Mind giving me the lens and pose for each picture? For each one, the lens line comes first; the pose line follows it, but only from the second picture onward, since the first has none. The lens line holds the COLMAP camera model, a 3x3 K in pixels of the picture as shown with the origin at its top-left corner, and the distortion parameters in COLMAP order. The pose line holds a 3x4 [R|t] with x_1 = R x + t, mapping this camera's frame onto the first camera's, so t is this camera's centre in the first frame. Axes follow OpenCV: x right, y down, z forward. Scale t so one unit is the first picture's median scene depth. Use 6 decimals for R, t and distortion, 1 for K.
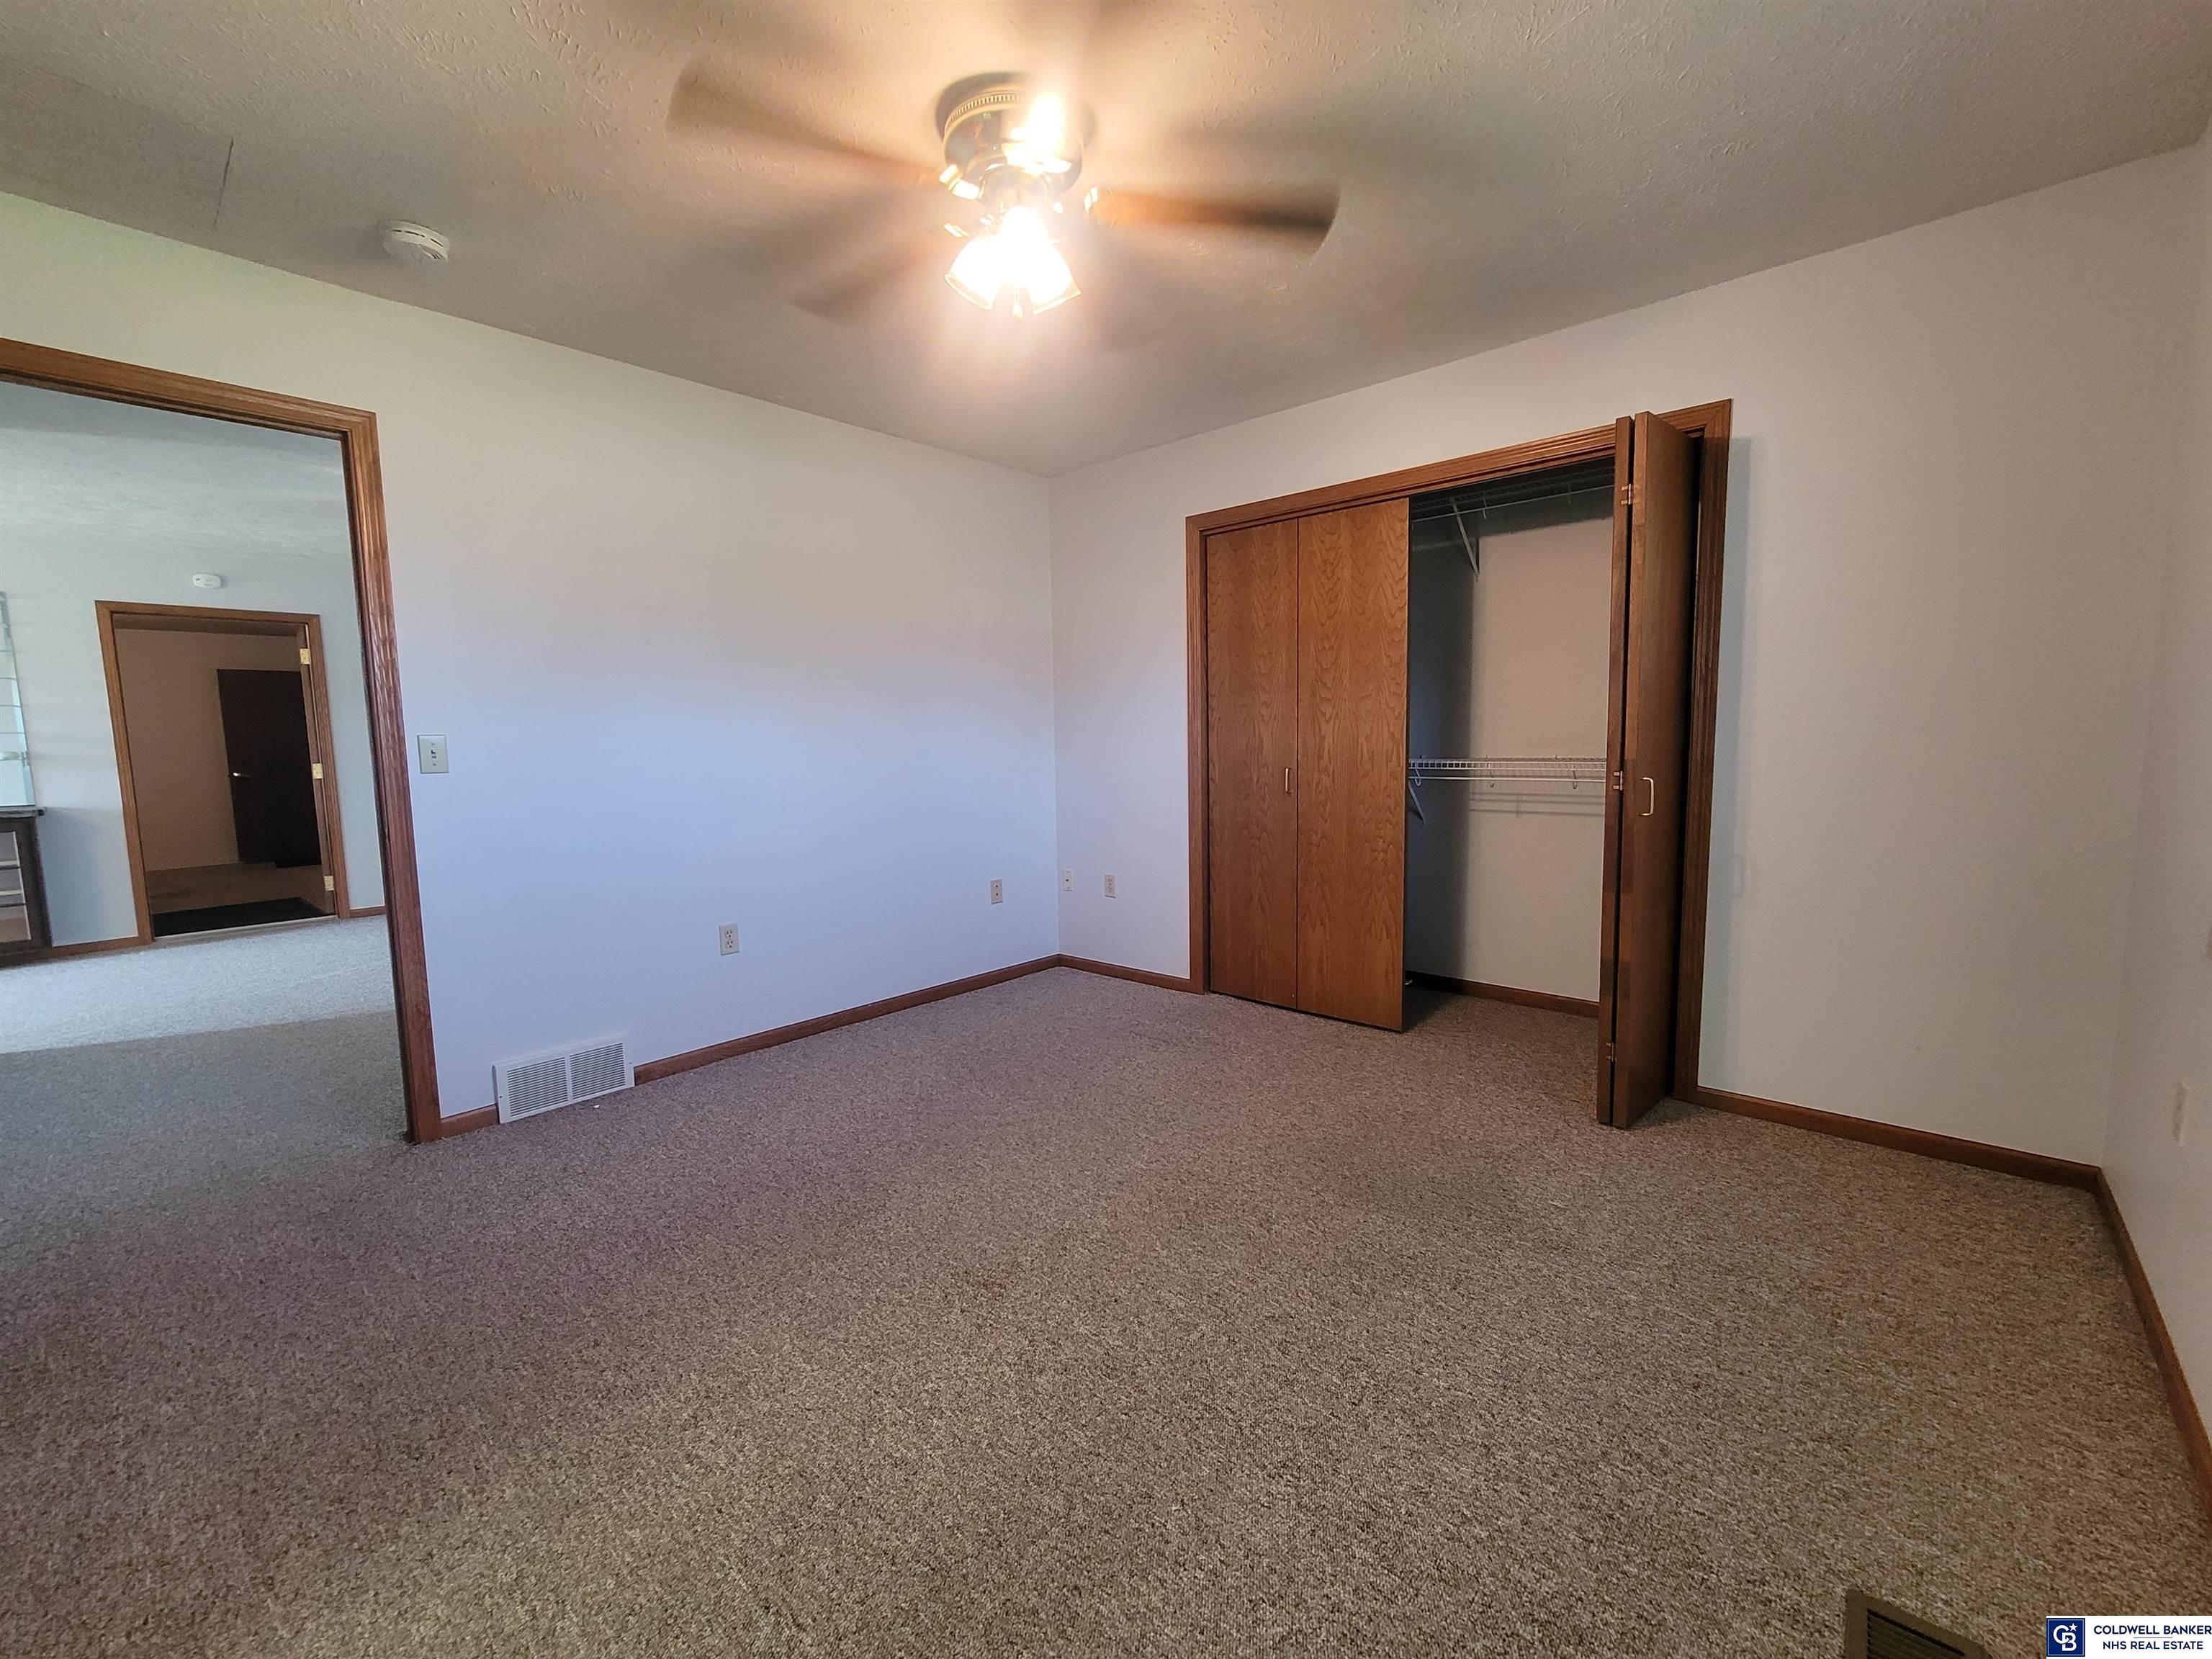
lens RADIAL K [[899.6, 0, 1111.1], [0, 899.6, 836.7], [0, 0, 1]] dist [-0.002106, -0.000423]
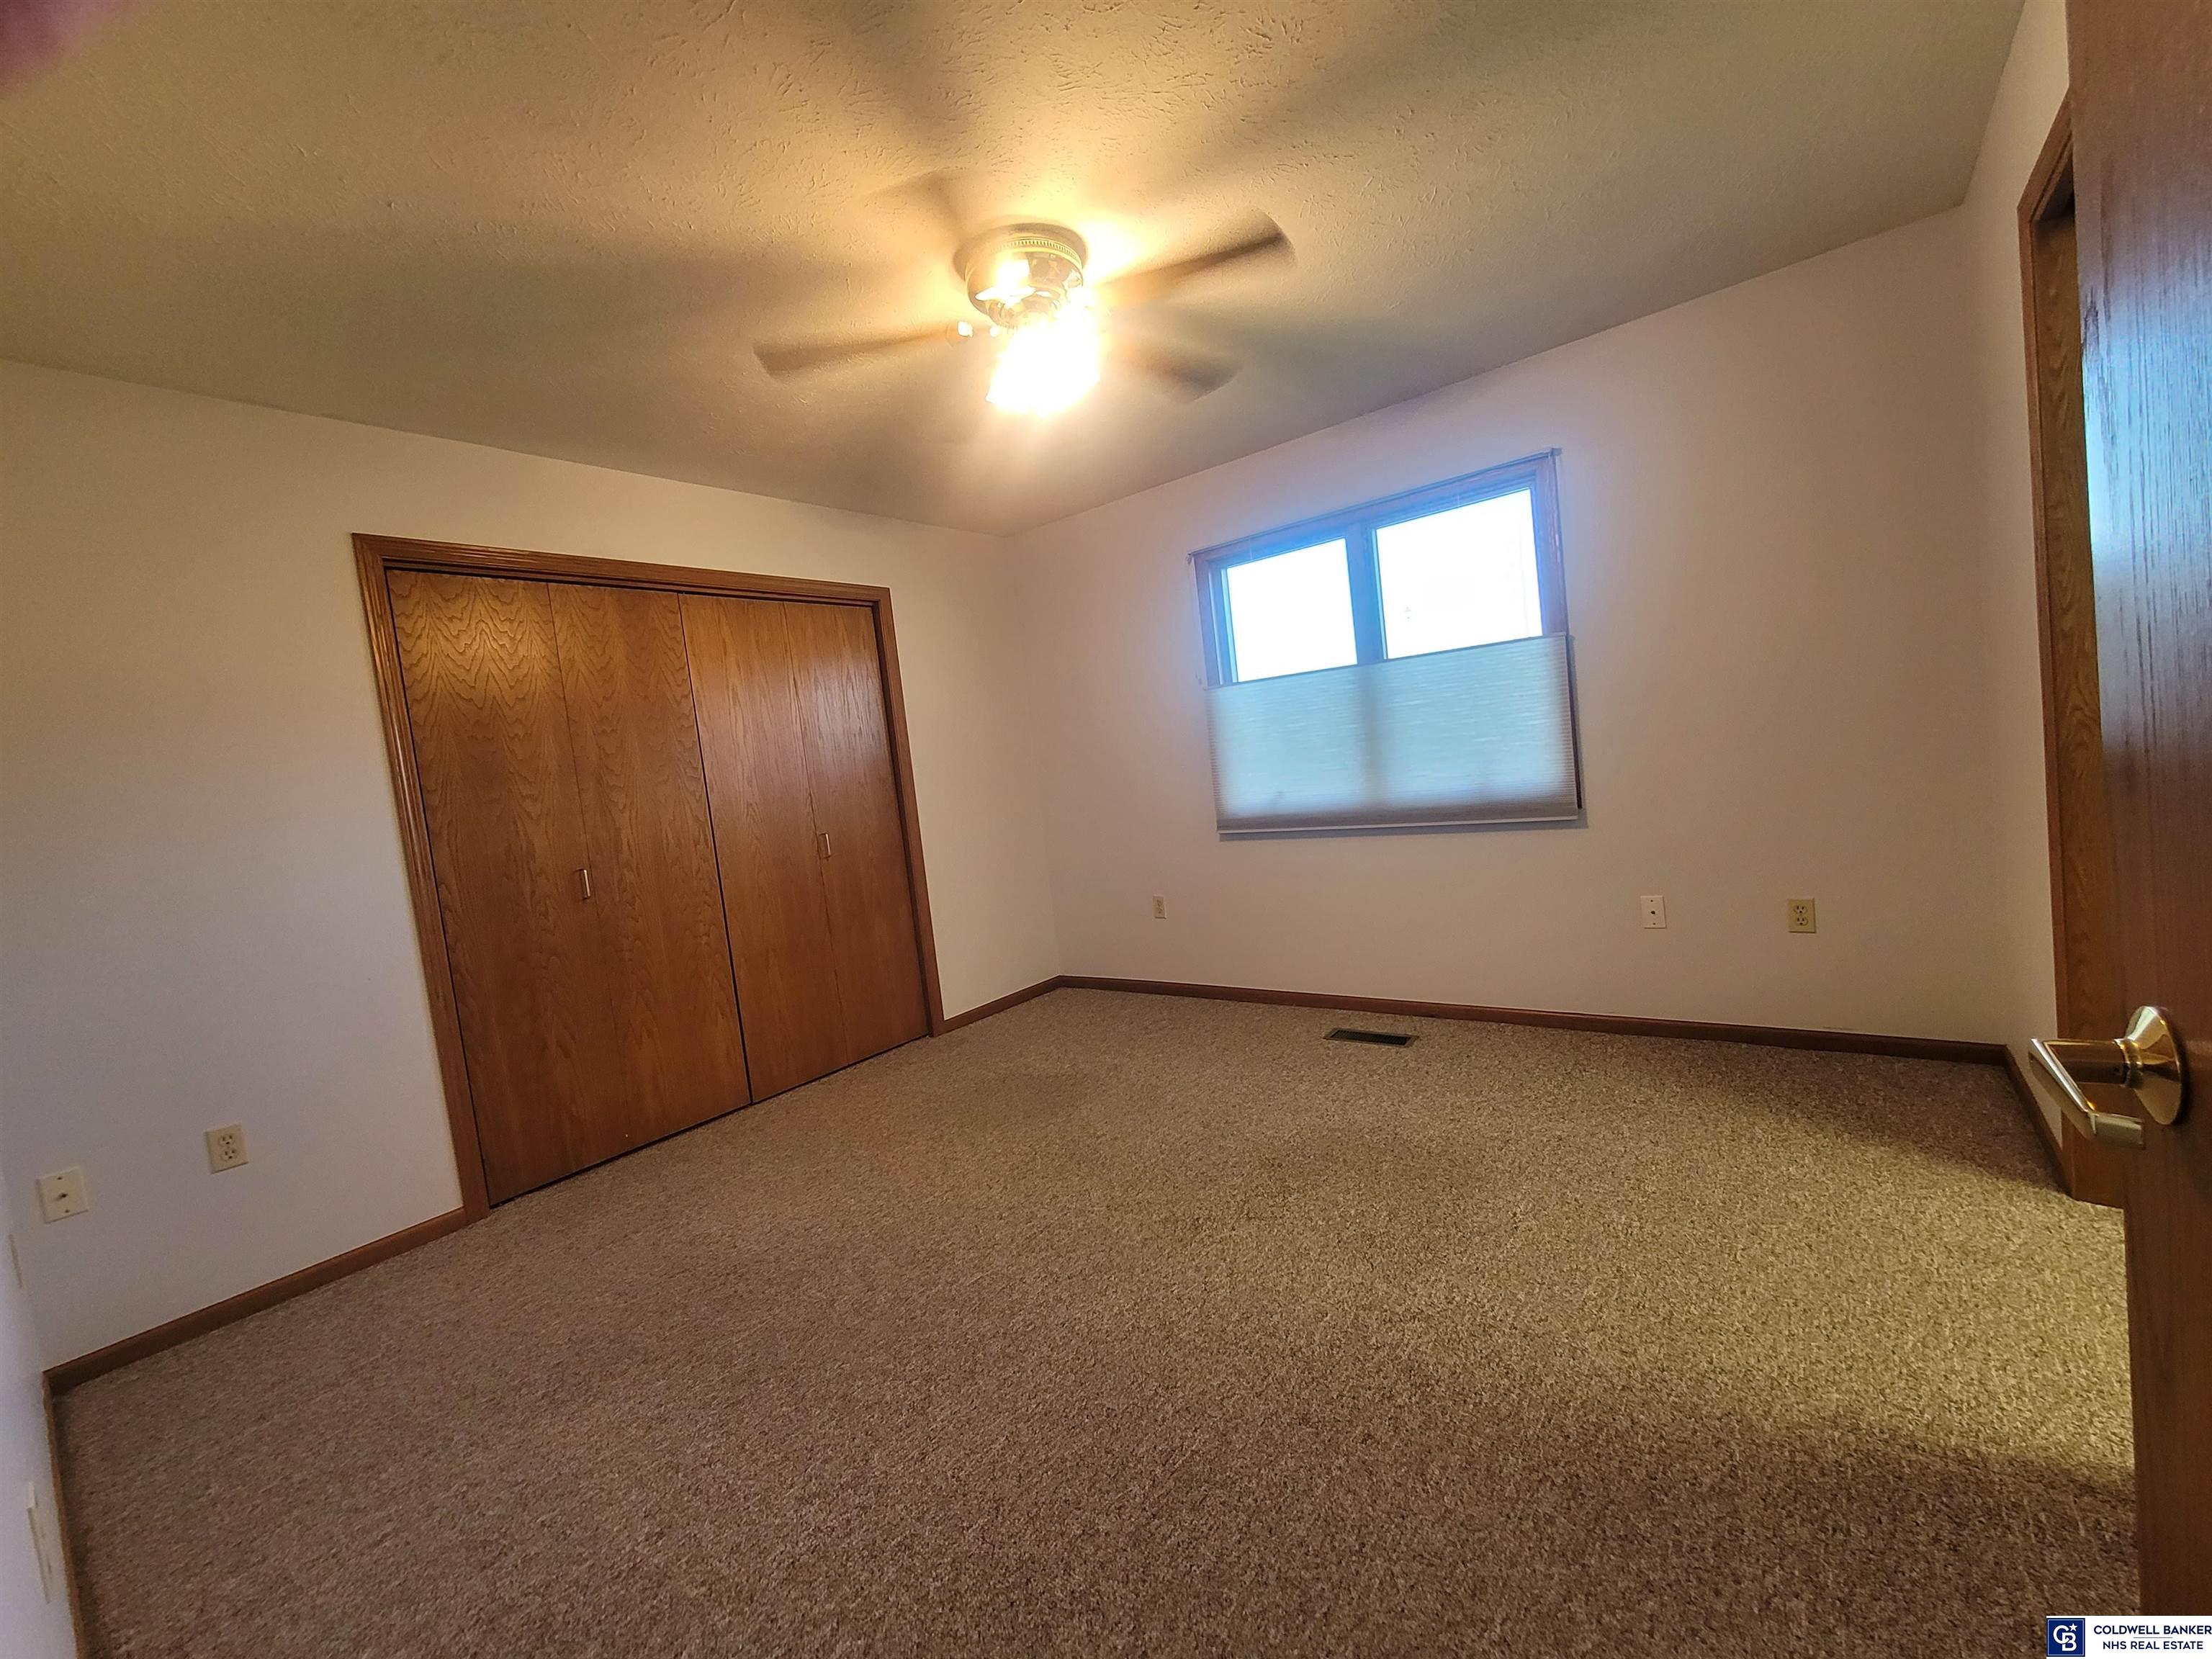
lens RADIAL K [[899.6, 0, 1108.9], [0, 899.6, 832.2], [0, 0, 1]] dist [-0.002106, -0.000423]
pose [[-0.062531, -0.047330, 0.996920, -0.684856], [0.229362, 0.971459, 0.060508, -0.049566], [-0.971330, 0.232439, -0.049891, 0.569945]]
